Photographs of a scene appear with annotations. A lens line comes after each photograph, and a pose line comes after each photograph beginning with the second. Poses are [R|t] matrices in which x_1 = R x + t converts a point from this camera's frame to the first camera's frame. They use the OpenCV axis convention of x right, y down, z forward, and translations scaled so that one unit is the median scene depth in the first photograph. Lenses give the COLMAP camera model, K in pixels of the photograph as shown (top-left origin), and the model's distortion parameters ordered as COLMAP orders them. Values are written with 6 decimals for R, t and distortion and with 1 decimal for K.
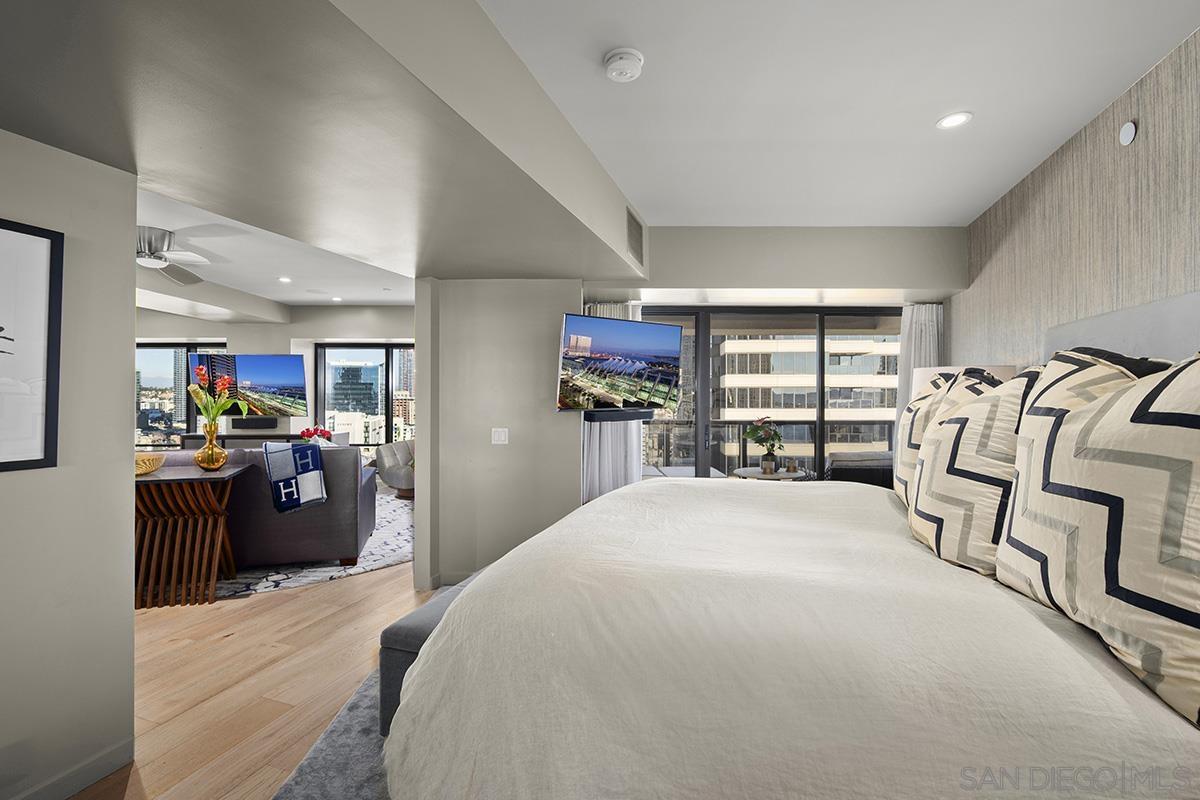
lens RADIAL K [[508.3, 0, 594.3], [0, 508.3, 397.4], [0, 0, 1]] dist [0.001965, -0.000022]
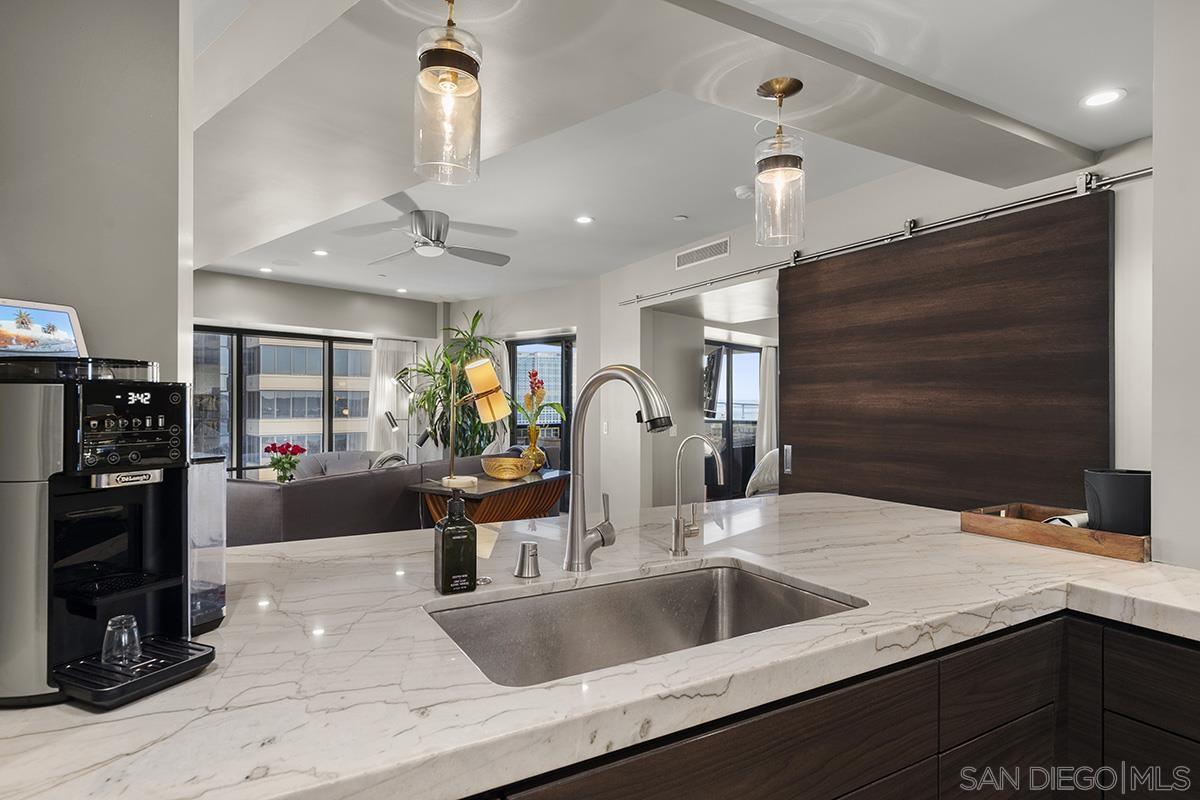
lens RADIAL K [[646.2, 0, 598.4], [0, 646.2, 401.3], [0, 0, 1]] dist [-0.002905, 0.000571]
pose [[0.655055, -0.000203, 0.755582, -0.864056], [0.001826, 0.999997, -0.001314, -0.000169], [-0.755579, 0.002241, 0.655053, 0.011815]]
